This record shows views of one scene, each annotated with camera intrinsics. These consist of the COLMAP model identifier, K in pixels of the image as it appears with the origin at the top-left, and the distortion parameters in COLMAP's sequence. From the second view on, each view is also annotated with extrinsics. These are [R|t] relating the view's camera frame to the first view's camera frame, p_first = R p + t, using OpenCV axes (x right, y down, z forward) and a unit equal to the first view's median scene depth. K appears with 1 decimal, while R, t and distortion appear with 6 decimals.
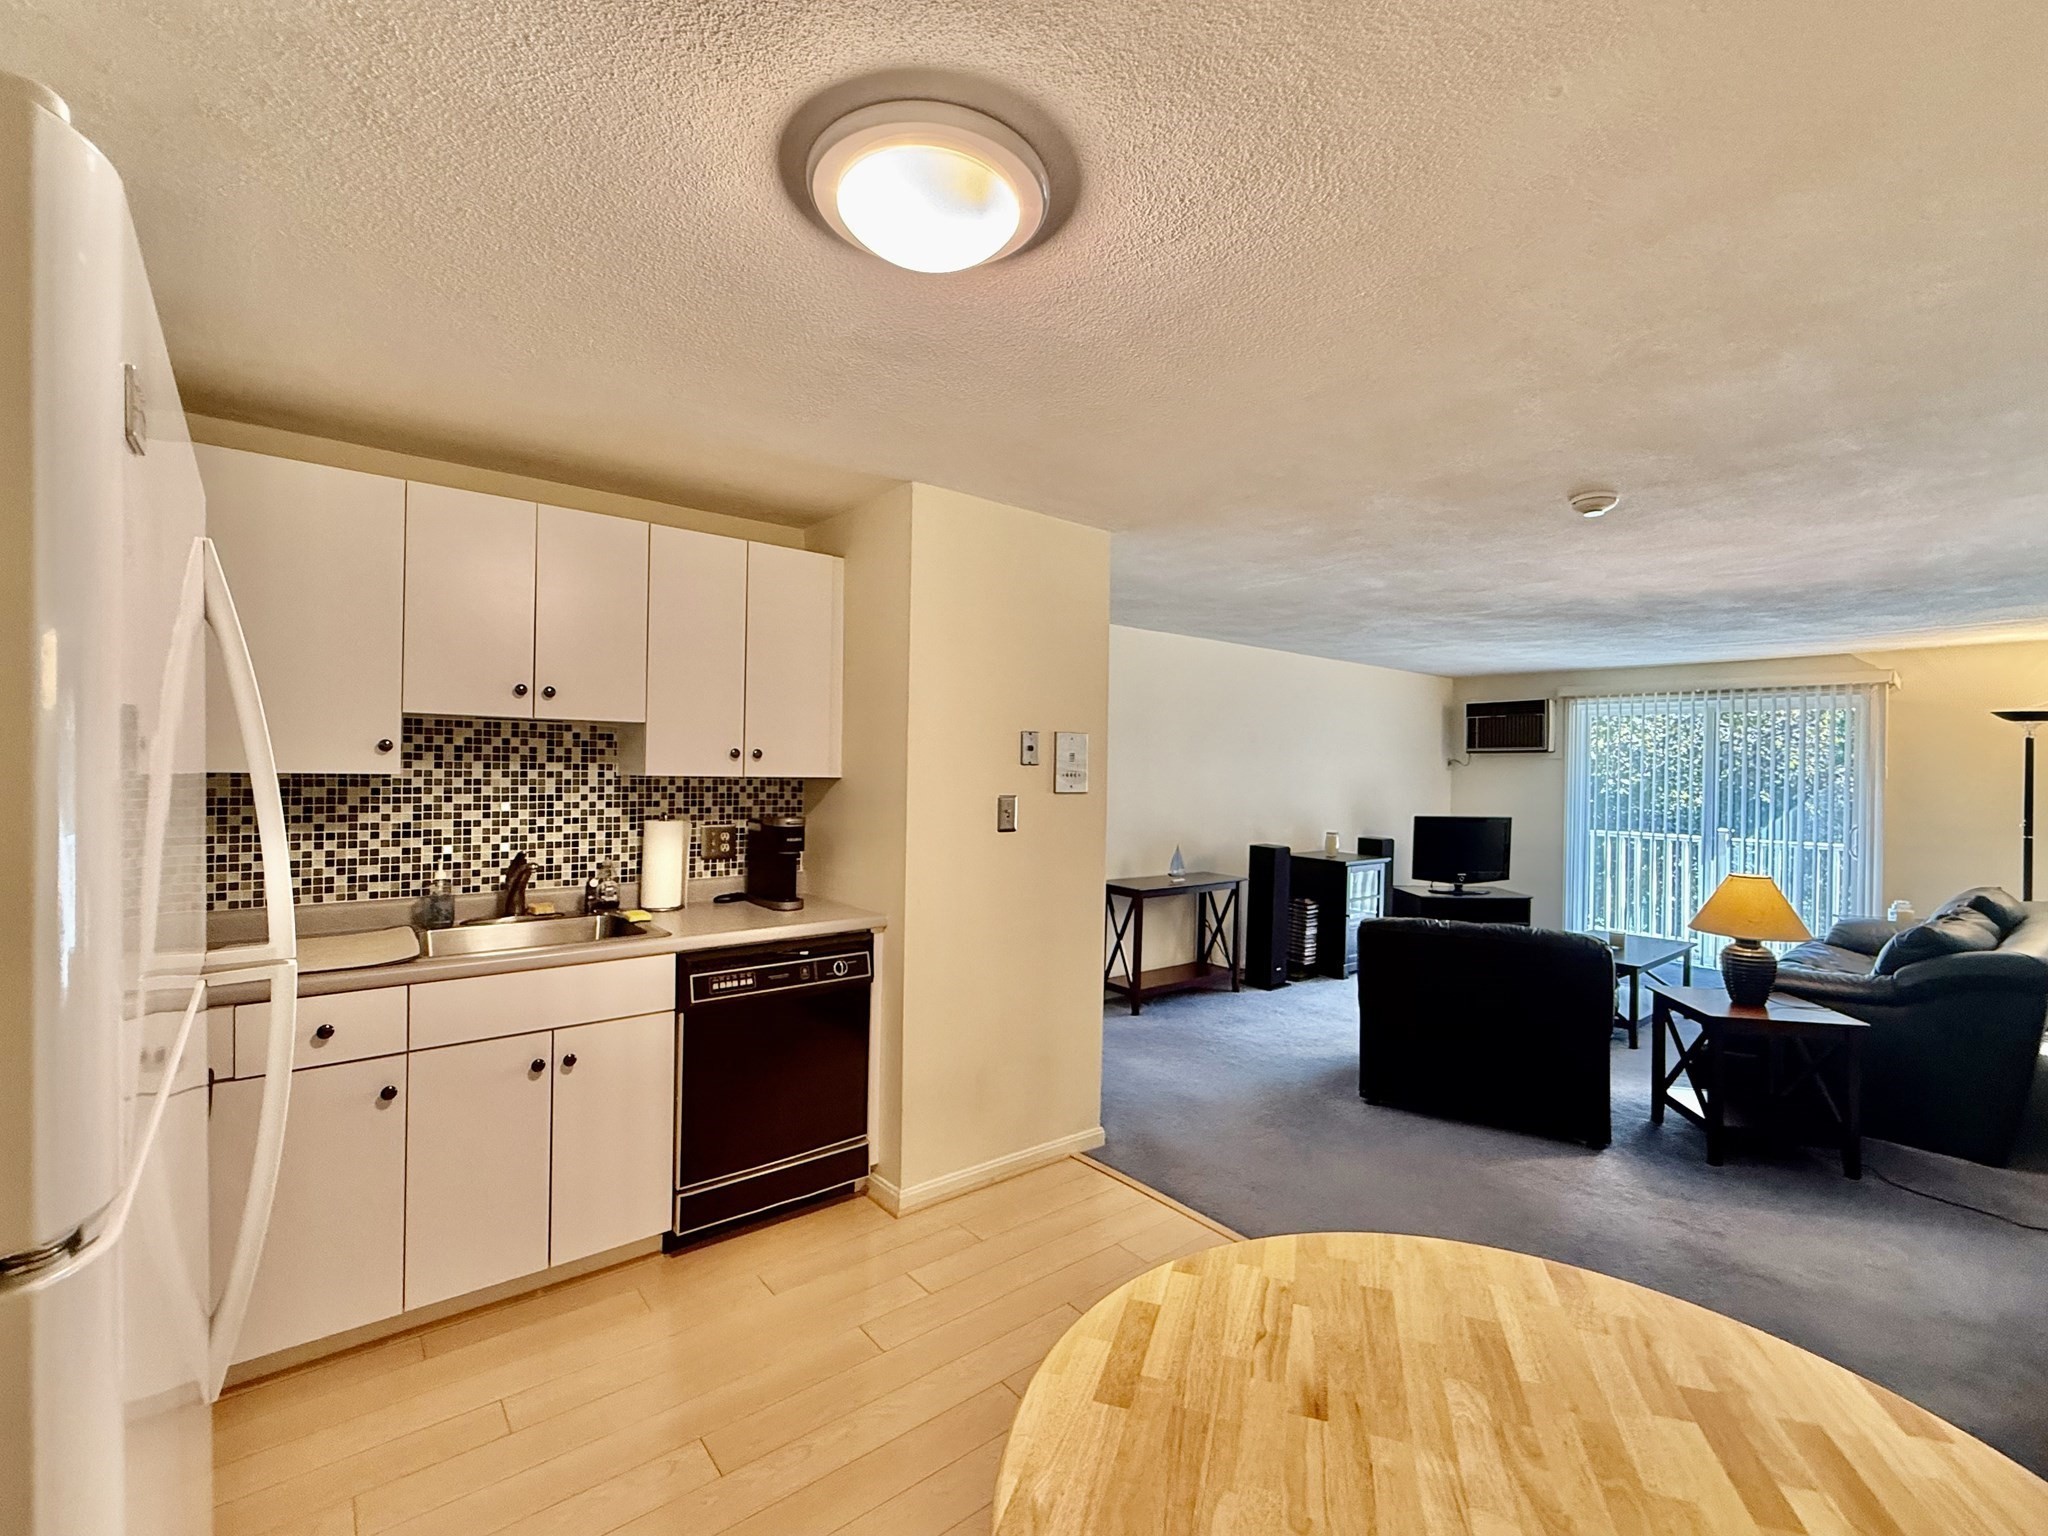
lens RADIAL K [[896.3, 0, 1024.0], [0, 896.3, 768.0], [0, 0, 1]] dist [0.002516, 0.000098]
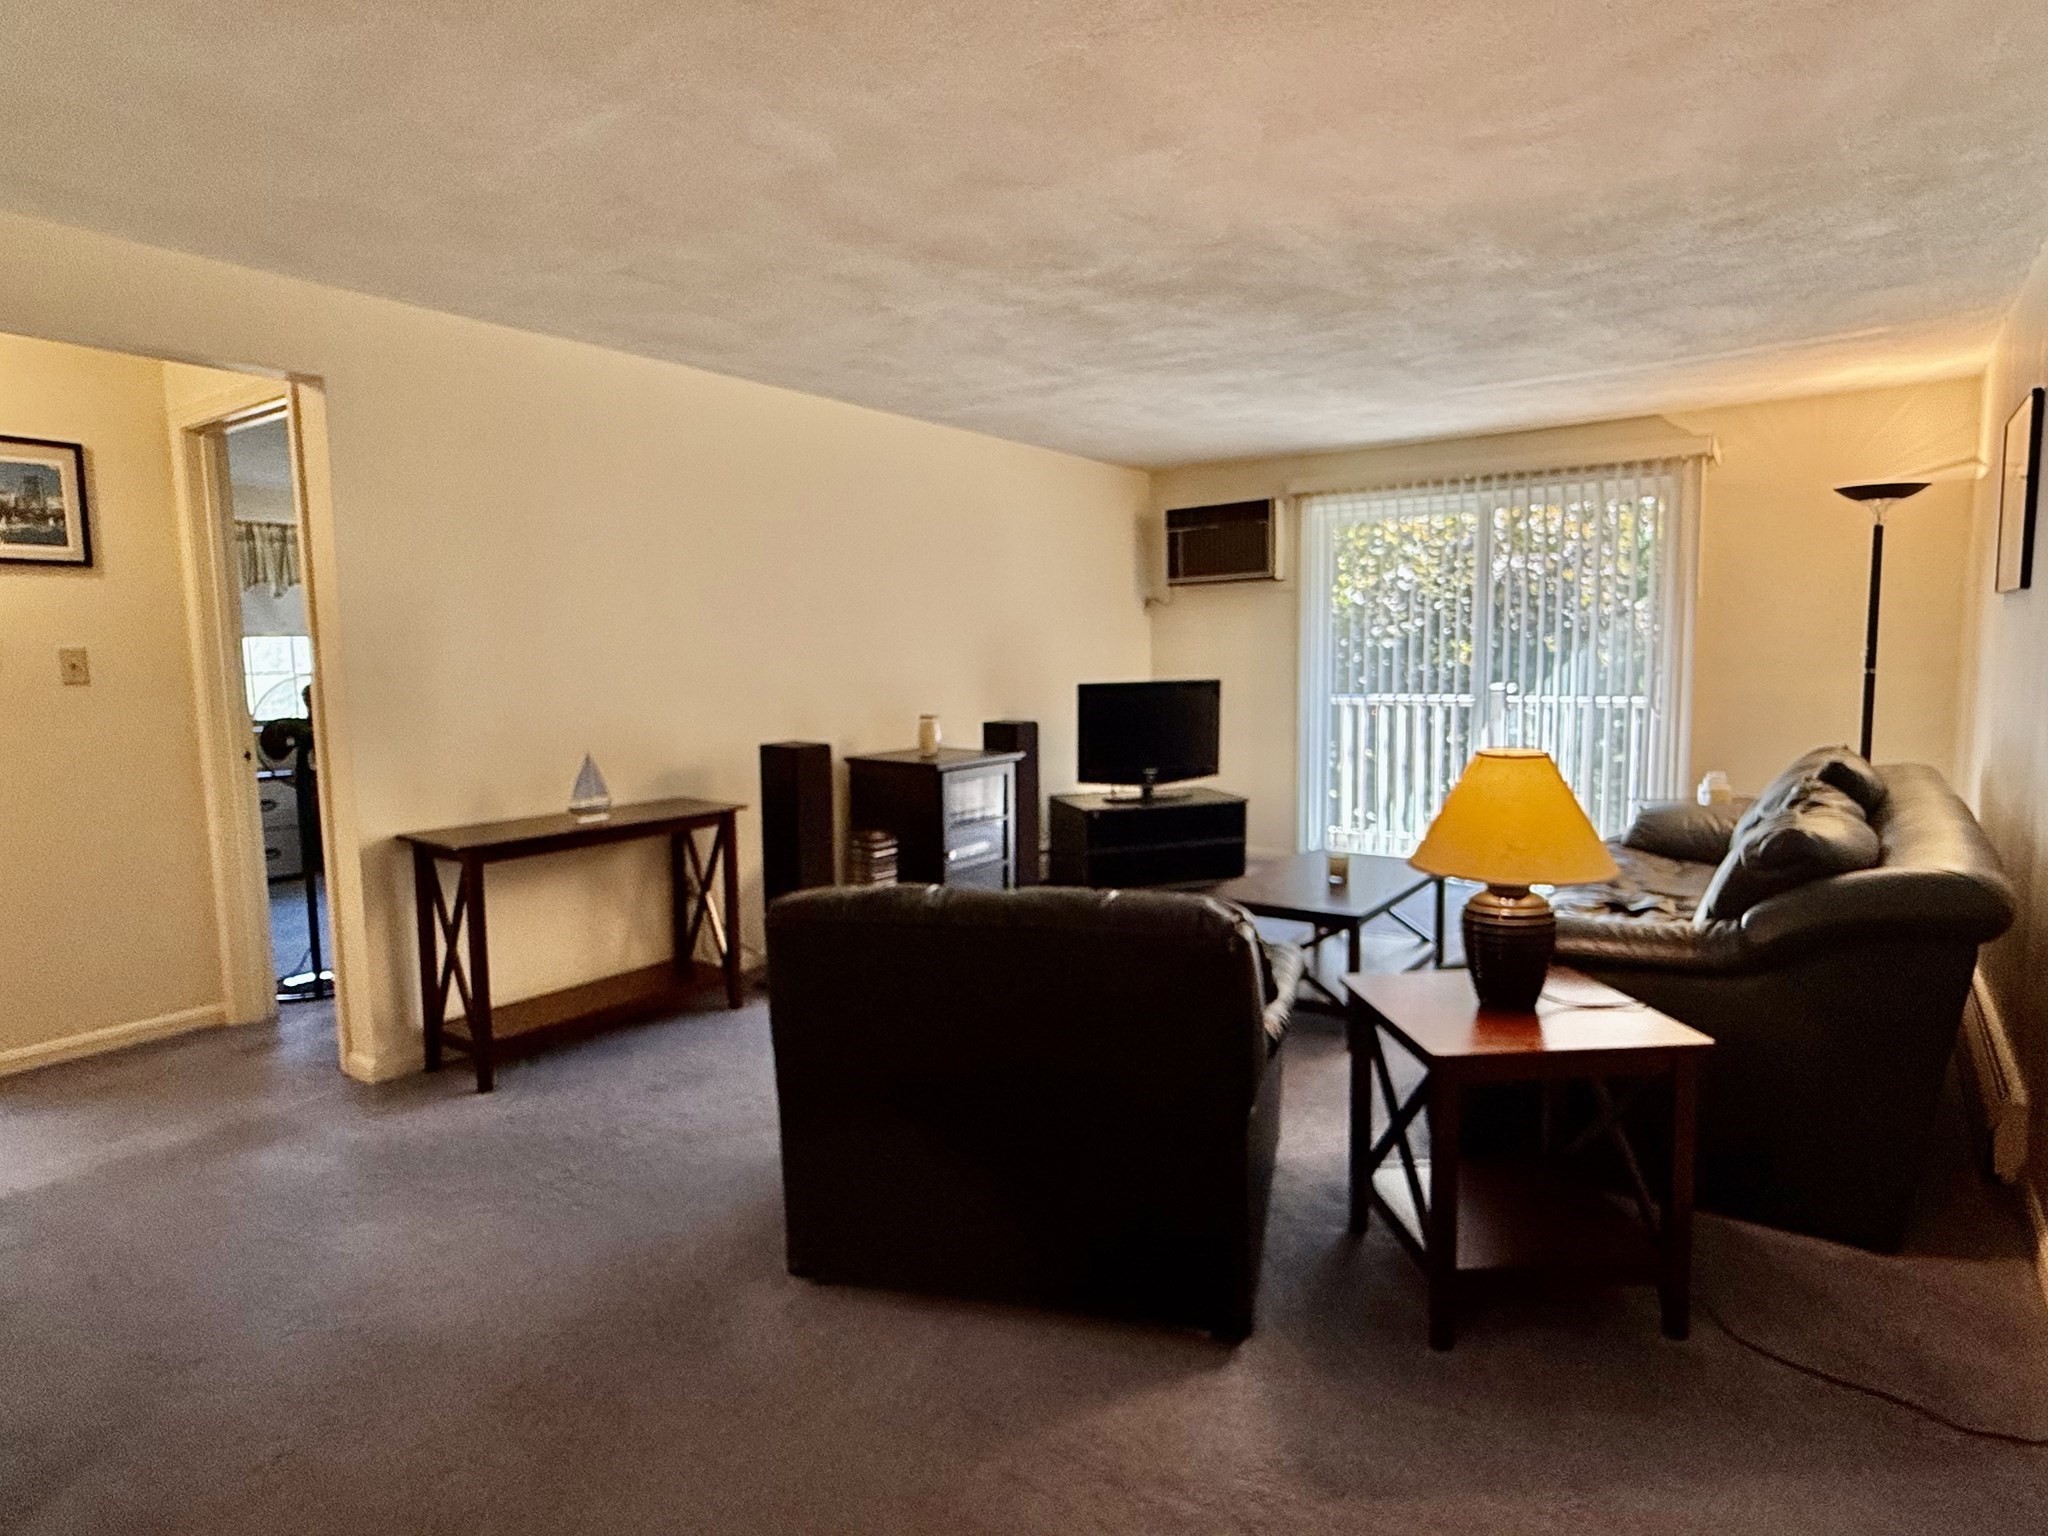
lens RADIAL K [[1149.7, 0, 1024.0], [0, 1149.7, 768.0], [0, 0, 1]] dist [-0.005344, -0.001062]
pose [[0.966402, -0.060068, 0.249917, 0.470333], [0.034427, 0.993798, 0.105738, 0.062889], [-0.254719, -0.093581, 0.962476, 0.554611]]
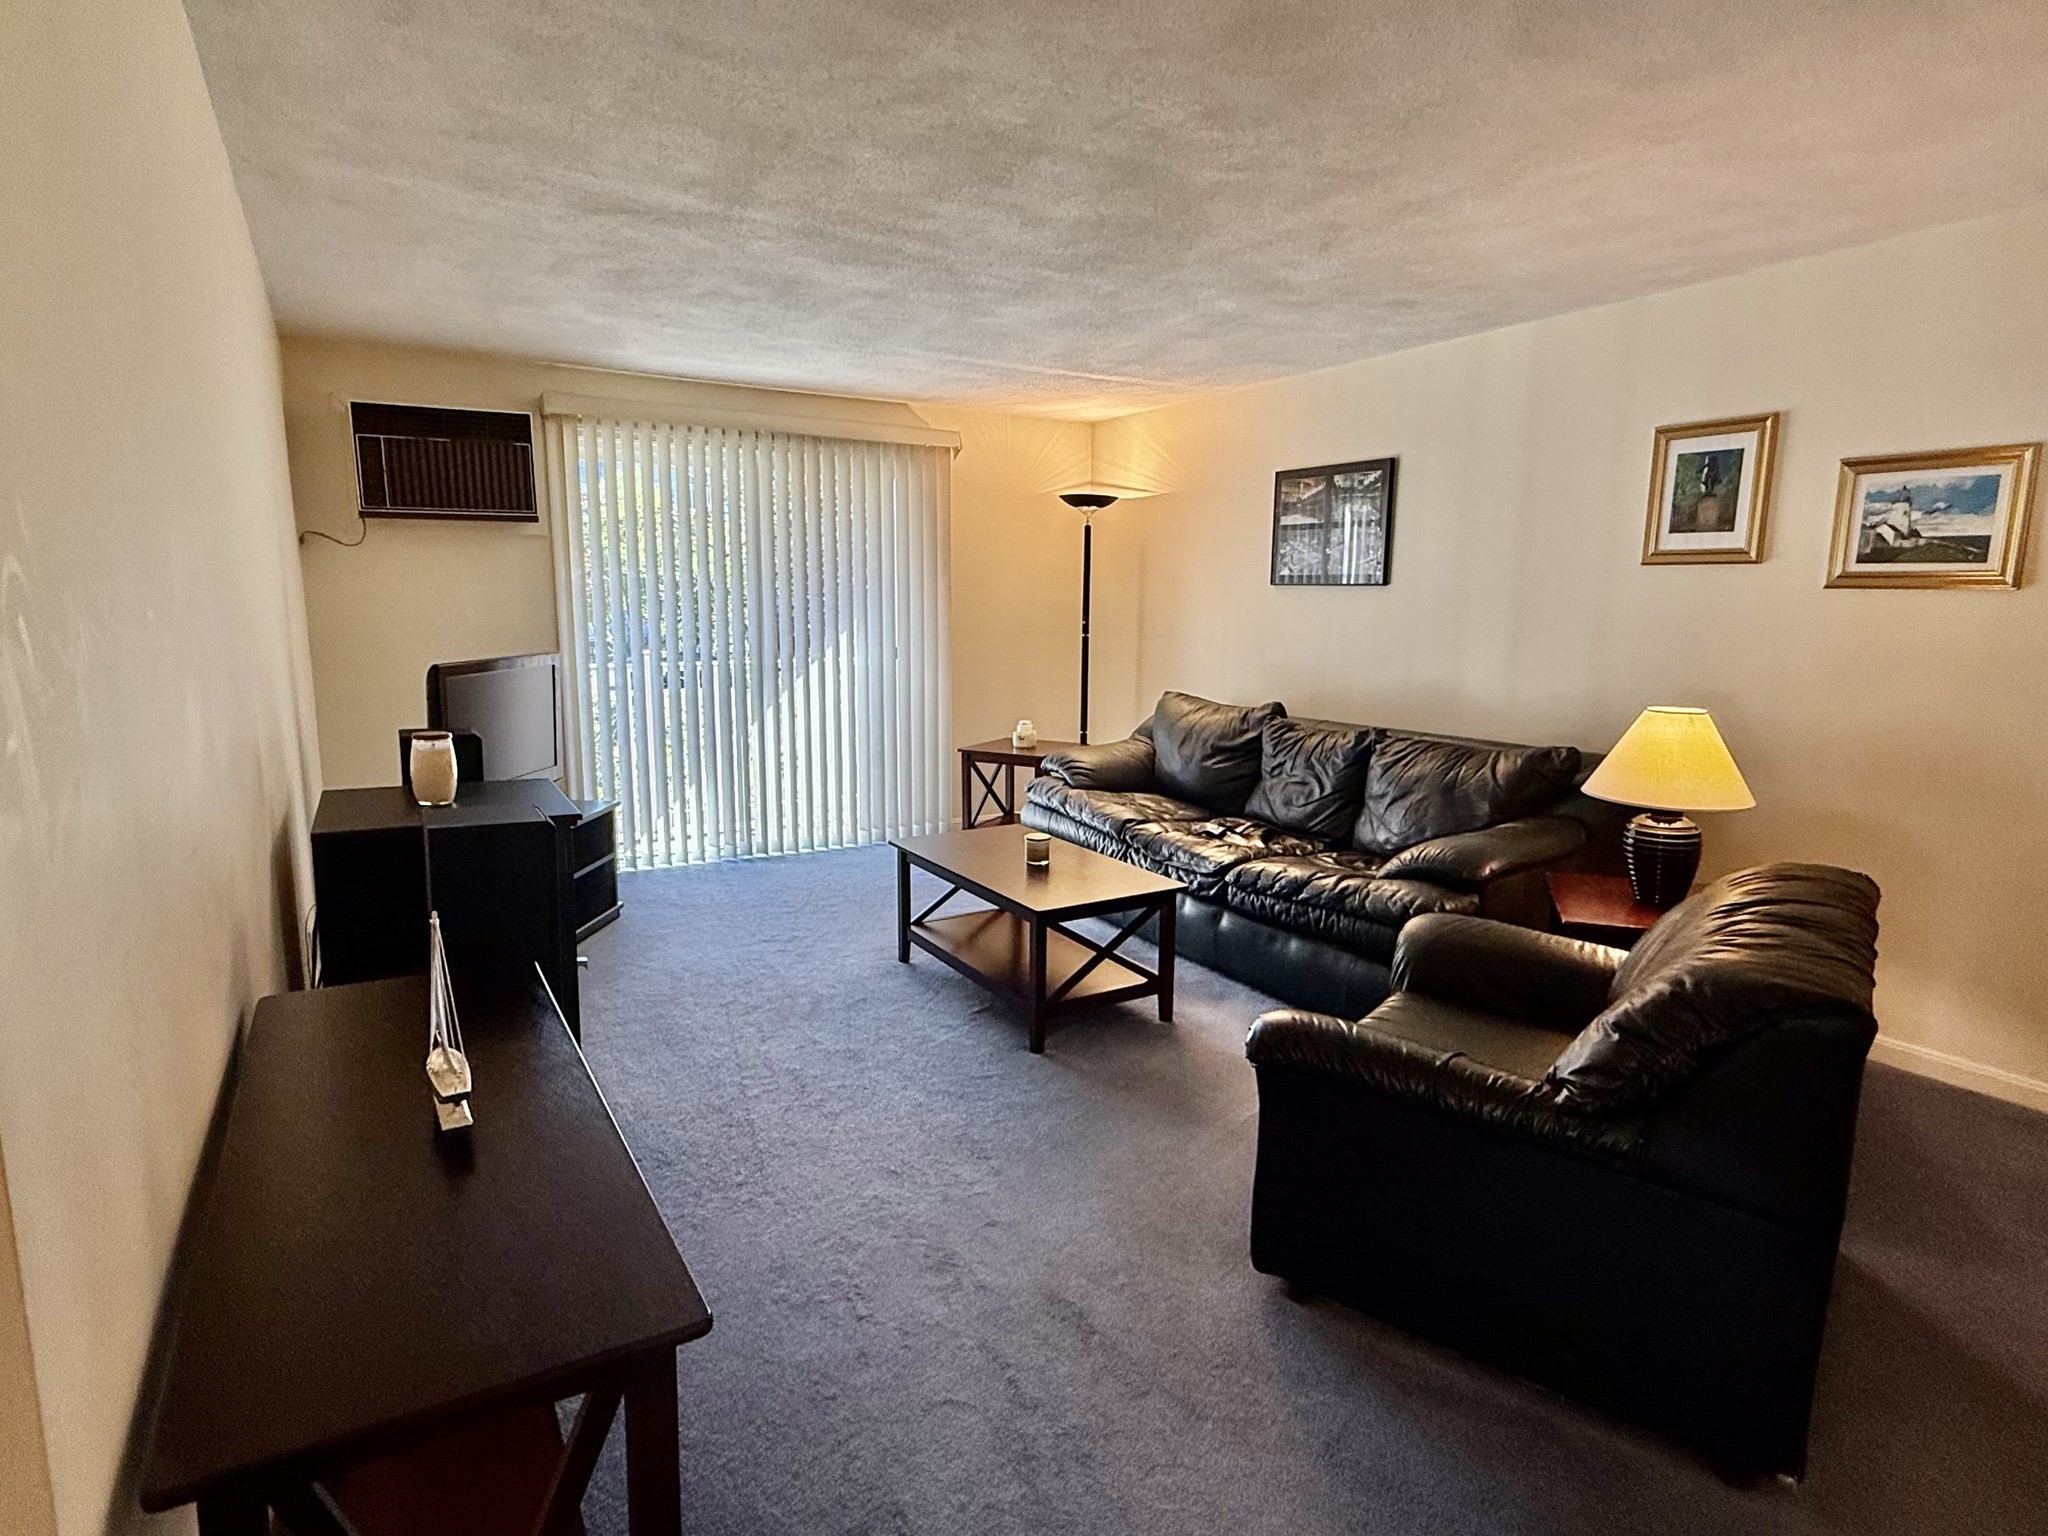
lens RADIAL K [[1104.7, 0, 1015.3], [0, 1104.7, 773.5], [0, 0, 1]] dist [0.003449, 0.000310]
pose [[0.155292, -0.170206, 0.973095, -0.042181], [-0.003475, 0.984945, 0.172833, 0.036665], [-0.987862, -0.030221, 0.152363, 1.592895]]
